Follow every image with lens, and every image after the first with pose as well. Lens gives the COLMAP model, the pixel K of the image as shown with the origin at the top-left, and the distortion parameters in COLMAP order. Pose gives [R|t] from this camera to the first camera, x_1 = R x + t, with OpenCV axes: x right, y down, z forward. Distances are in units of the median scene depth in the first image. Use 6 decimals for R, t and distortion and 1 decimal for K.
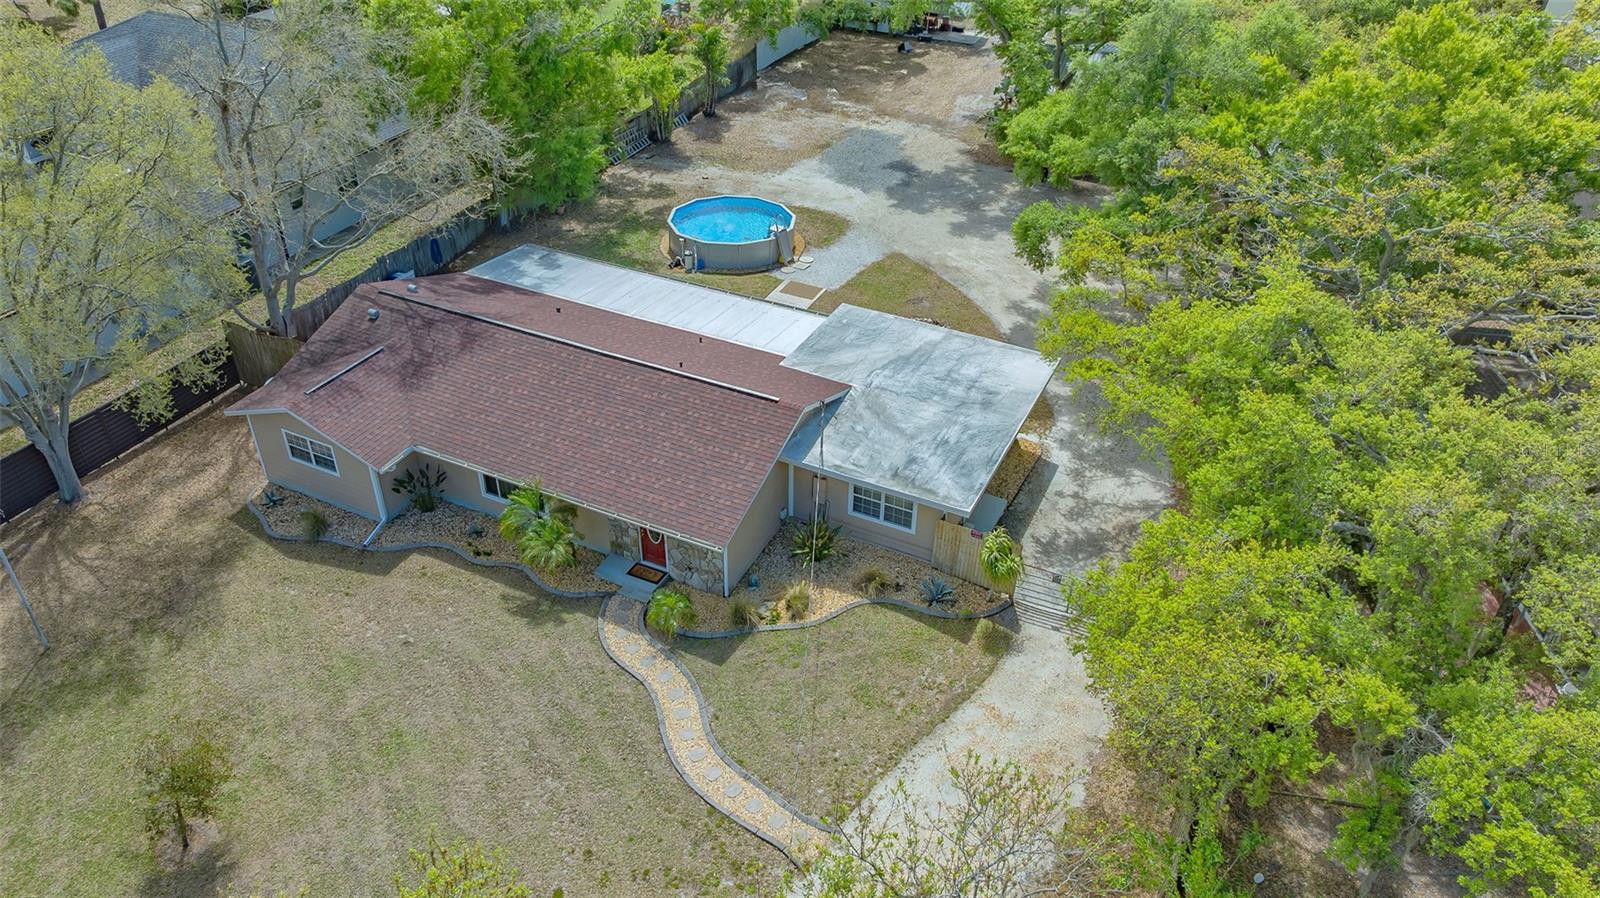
lens RADIAL K [[1143.5, 0, 800.0], [0, 1143.5, 449.0], [0, 0, 1]] dist [-0.026121, 0.000245]
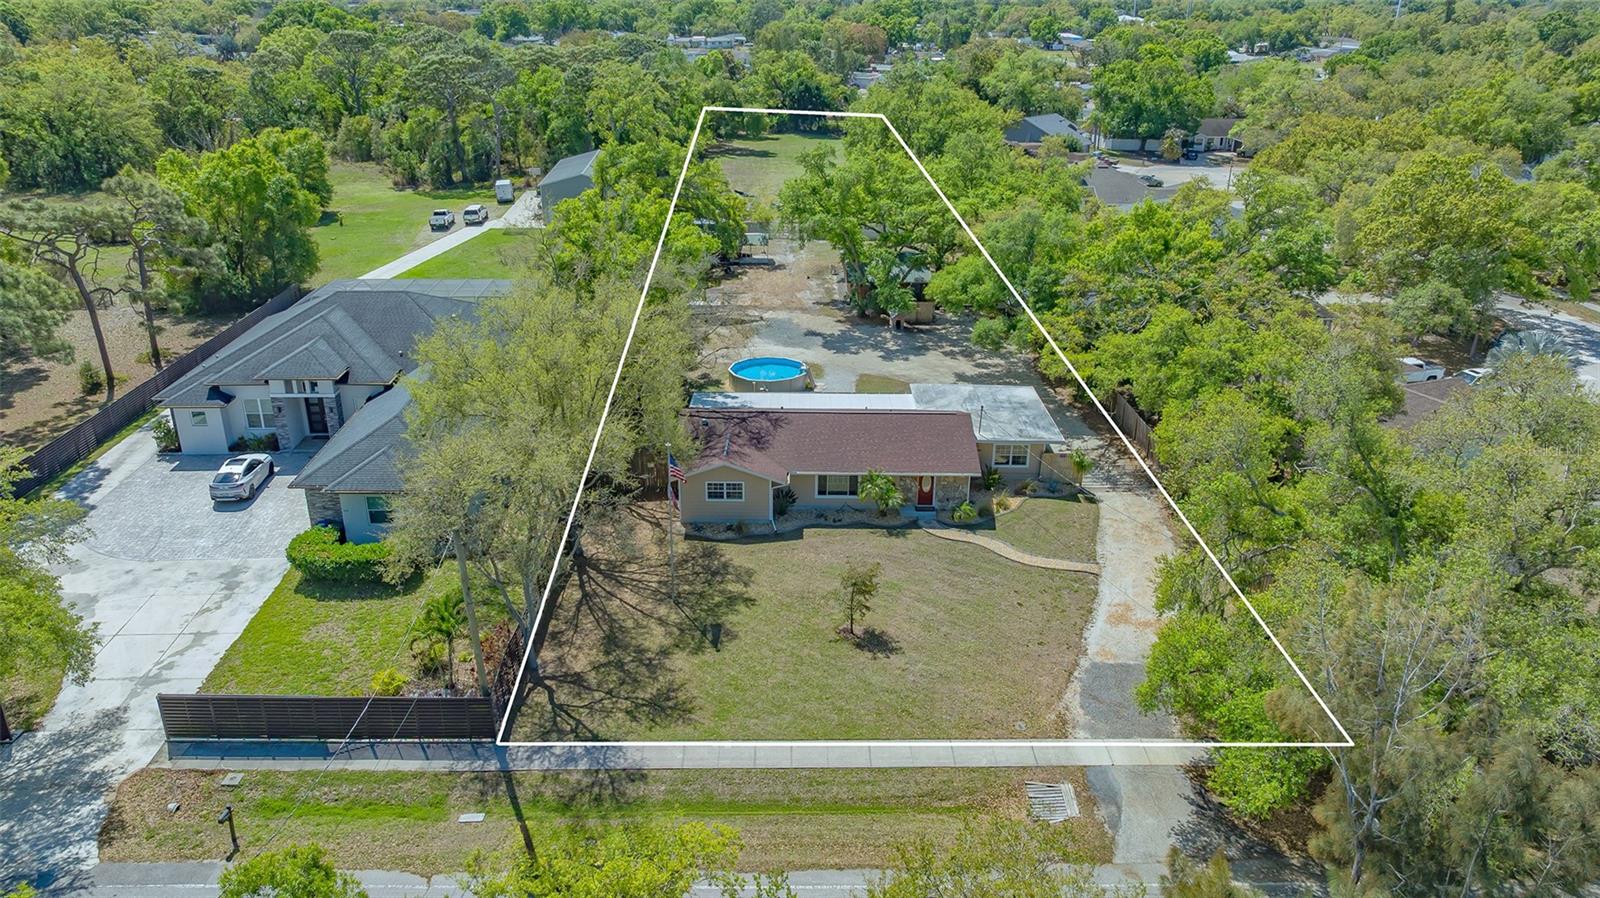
lens RADIAL K [[1143.5, 0, 800.0], [0, 1143.5, 449.0], [0, 0, 1]] dist [-0.026121, 0.000245]
pose [[0.894718, -0.174186, 0.411266, -1.046379], [0.251427, 0.957484, -0.141456, 0.219171], [-0.369141, 0.229967, 0.900472, -0.654832]]
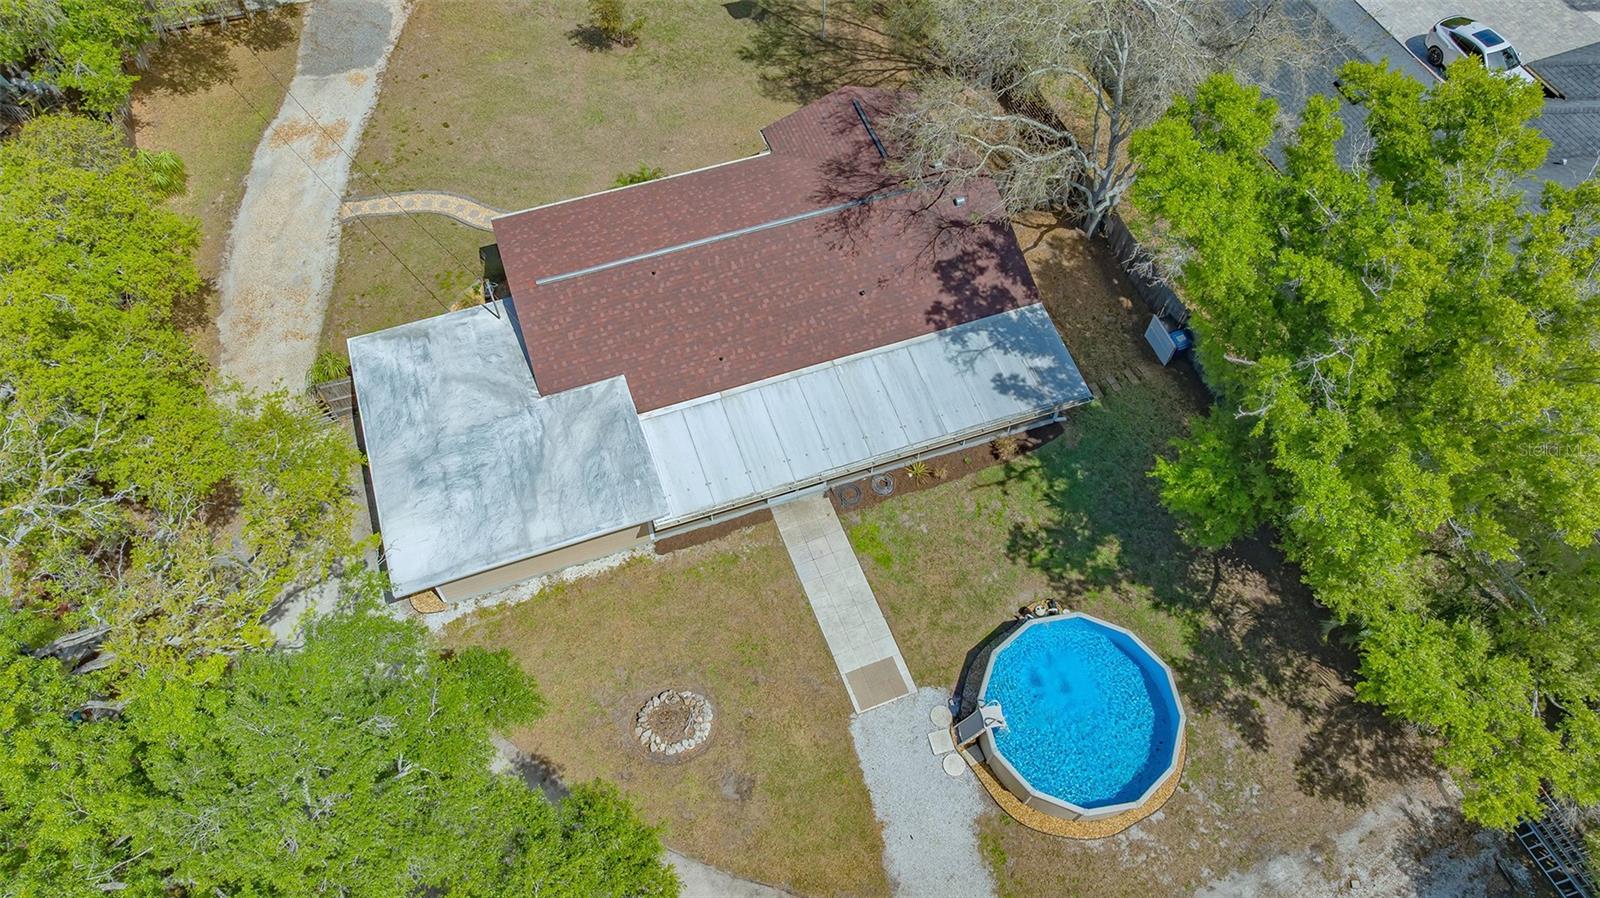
lens RADIAL K [[1143.5, 0, 800.0], [0, 1143.5, 449.0], [0, 0, 1]] dist [-0.026121, 0.000245]
pose [[-0.694238, 0.589902, -0.412371, 0.334990], [-0.434306, 0.113535, 0.893581, -1.066430], [0.573944, 0.799453, 0.177377, 1.018911]]
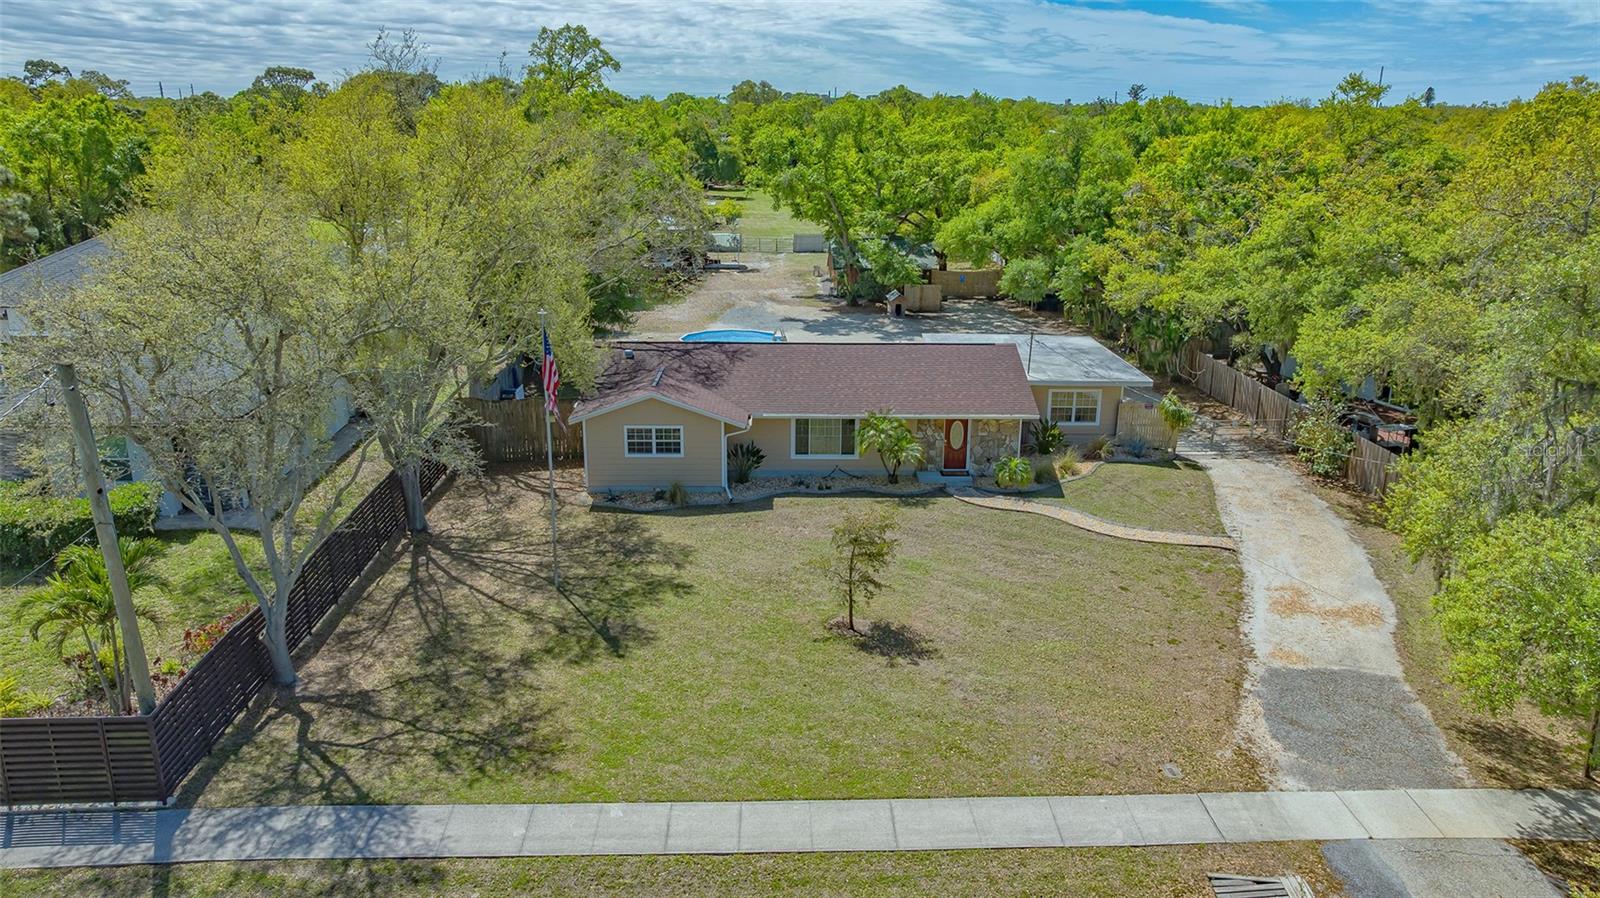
lens RADIAL K [[1143.5, 0, 800.0], [0, 1143.5, 449.0], [0, 0, 1]] dist [-0.026121, 0.000245]
pose [[0.888231, -0.137668, 0.438285, -0.812568], [0.262112, 0.935385, -0.237388, 0.325563], [-0.377285, 0.325735, 0.866921, -0.065973]]
